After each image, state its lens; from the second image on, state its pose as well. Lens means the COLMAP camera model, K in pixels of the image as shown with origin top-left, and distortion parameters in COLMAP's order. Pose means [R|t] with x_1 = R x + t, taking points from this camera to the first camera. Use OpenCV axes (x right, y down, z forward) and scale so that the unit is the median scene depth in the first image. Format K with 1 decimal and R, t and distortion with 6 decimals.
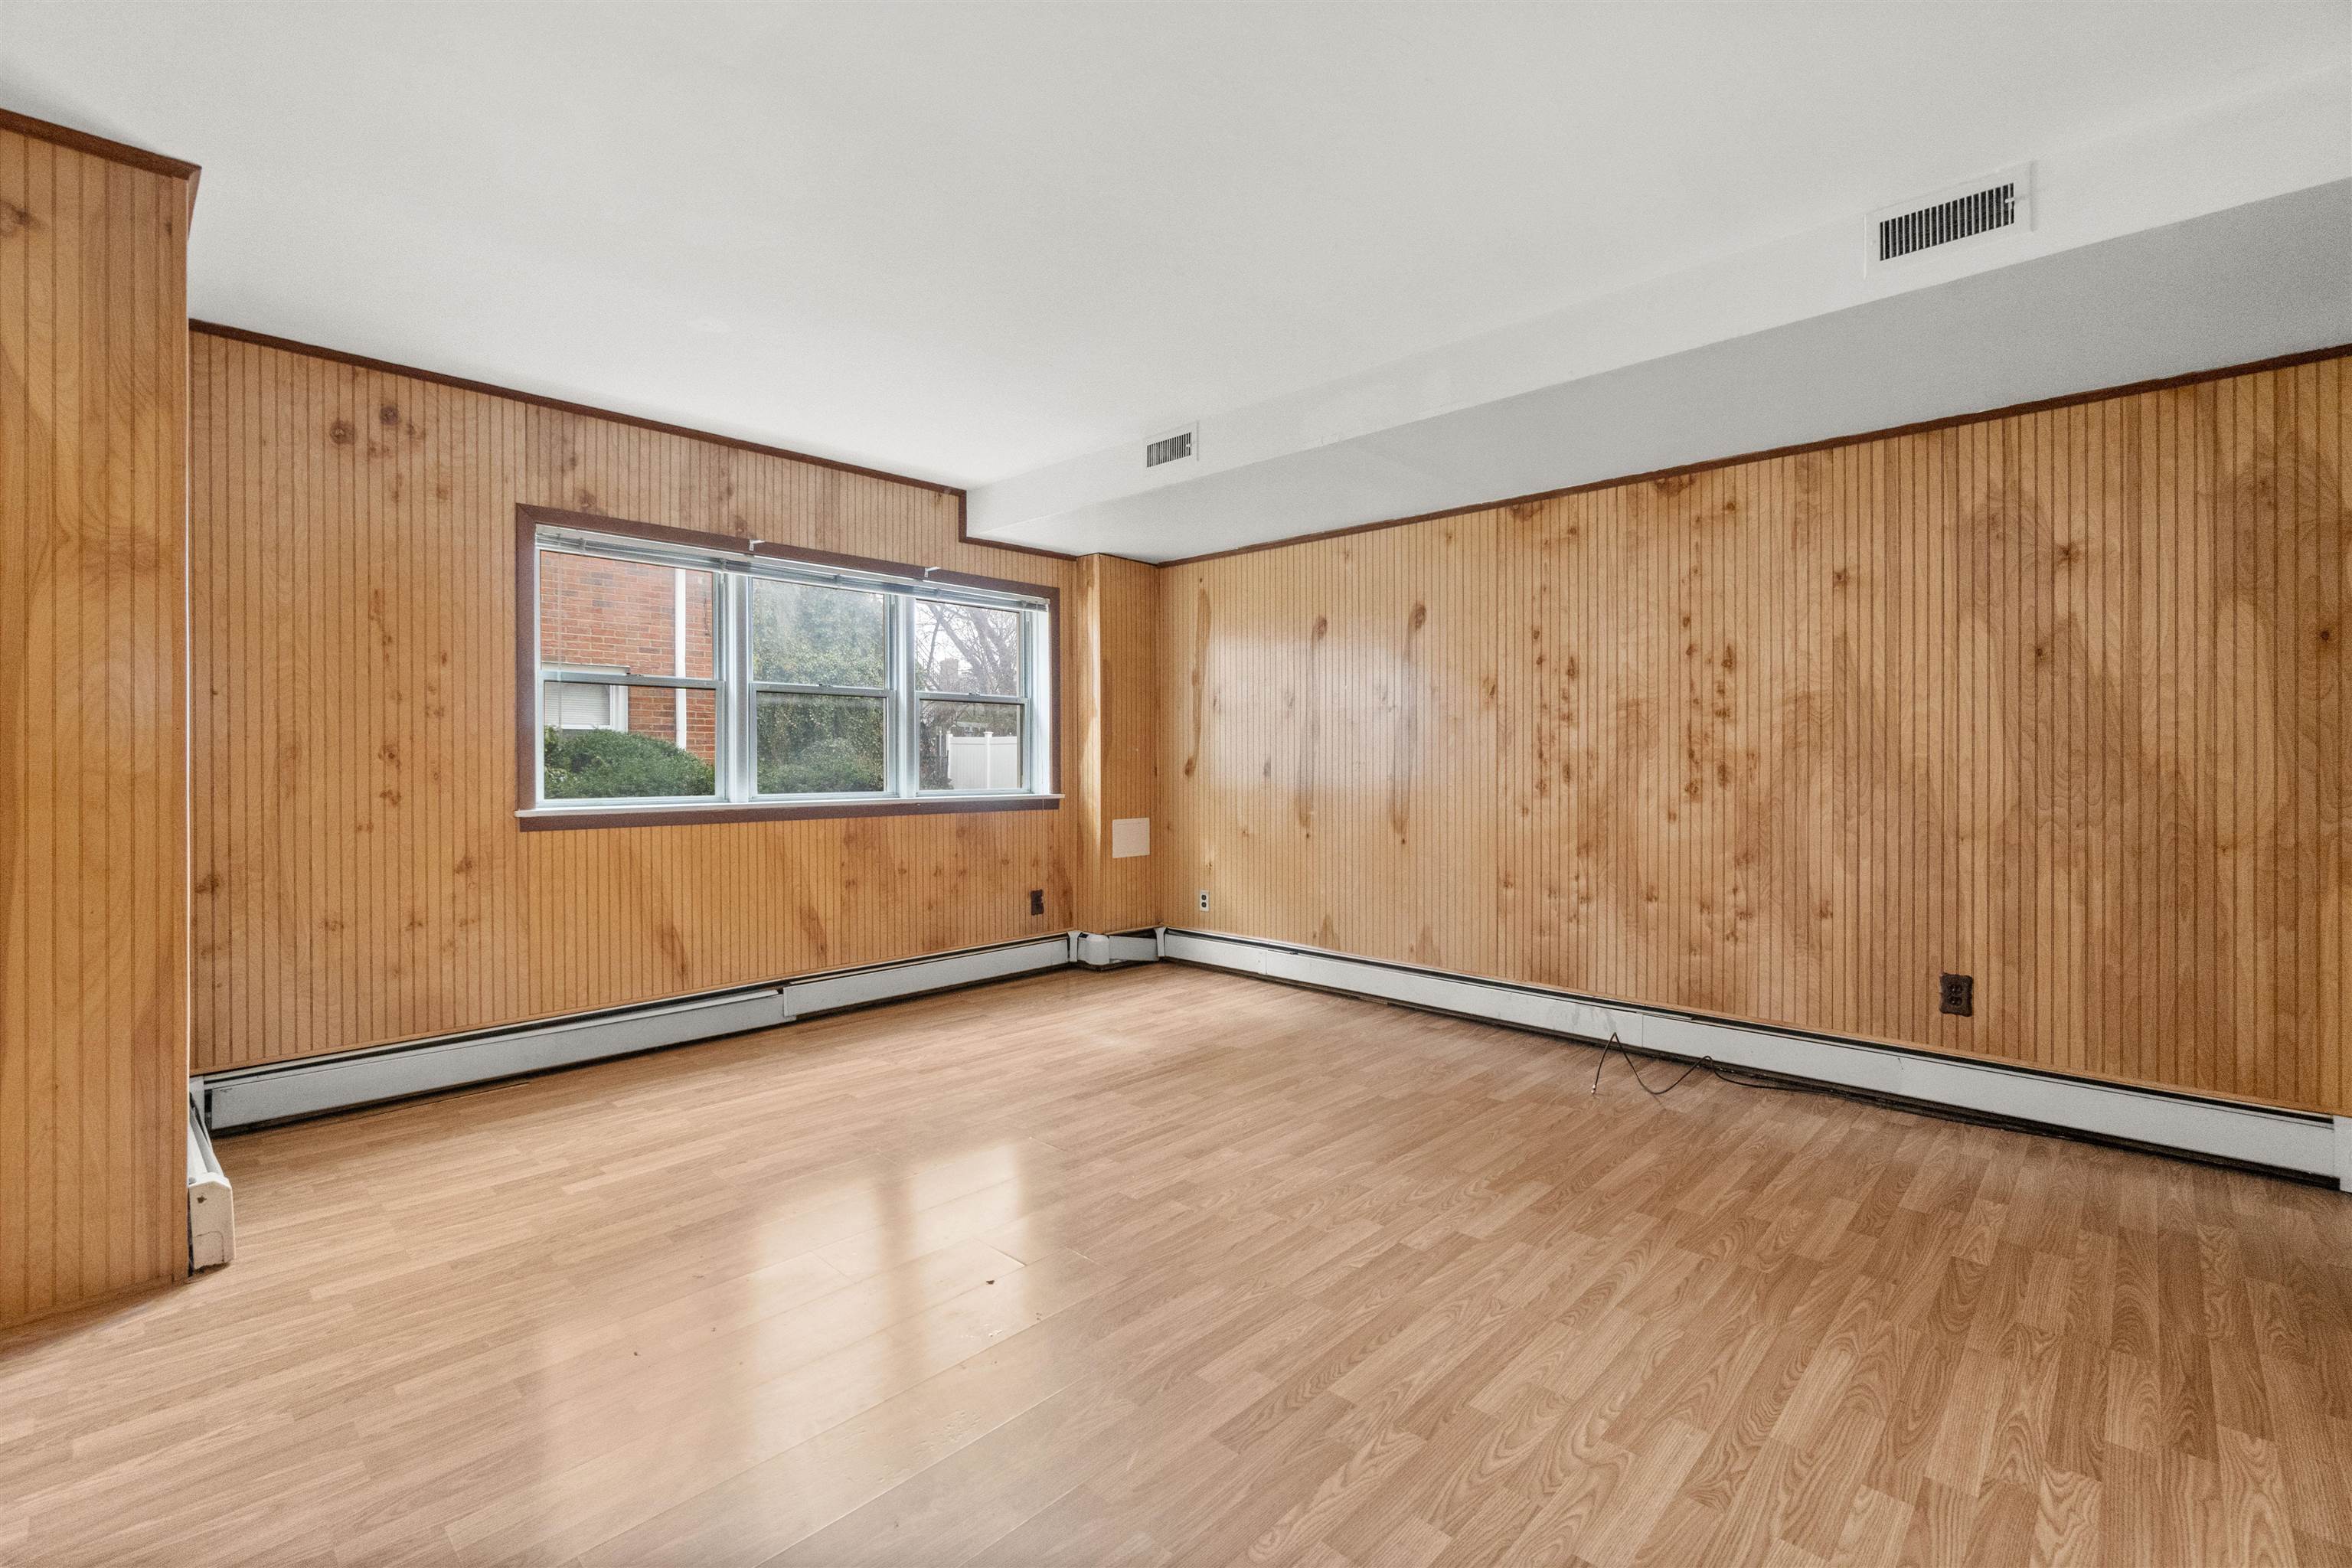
lens RADIAL K [[1021.2, 0, 1173.4], [0, 1021.2, 766.1], [0, 0, 1]] dist [-0.005757, 0.001040]
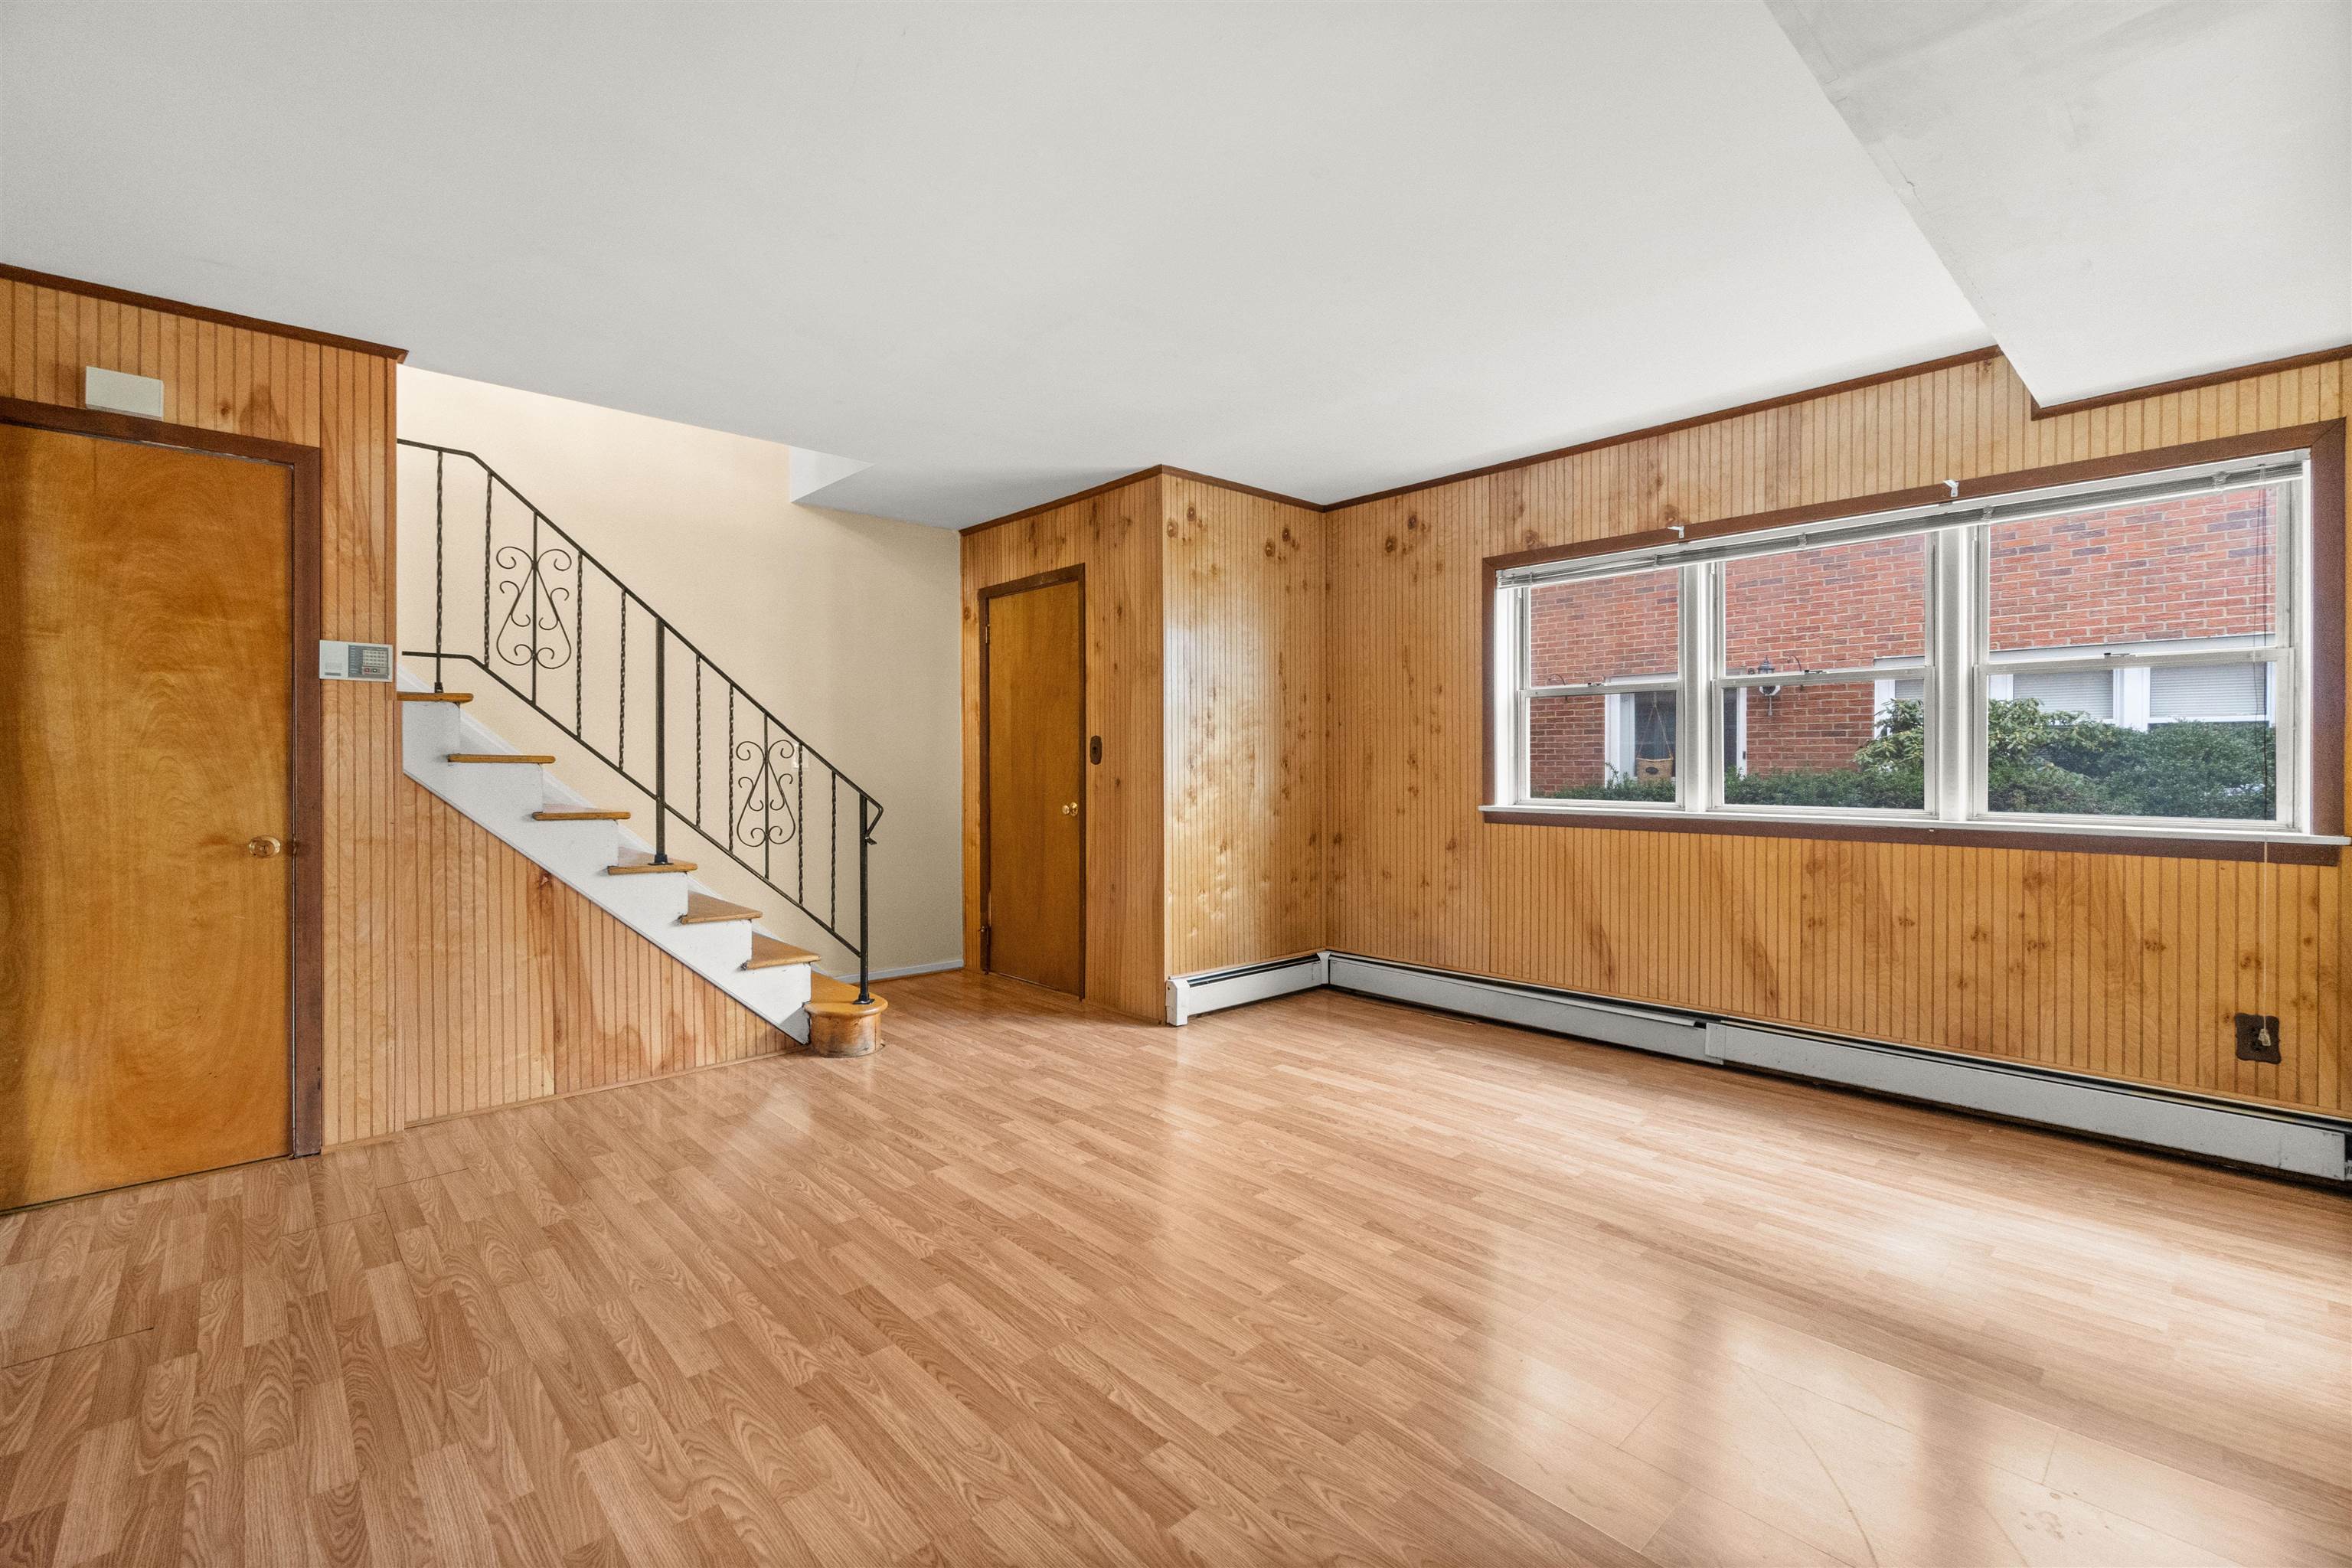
lens RADIAL K [[1021.2, 0, 1172.2], [0, 1021.2, 775.0], [0, 0, 1]] dist [-0.005757, 0.001040]
pose [[-0.065893, 0.012766, -0.997745, 0.602385], [-0.005804, 0.999896, 0.013177, -0.007738], [0.997810, 0.006659, -0.065812, 0.677373]]
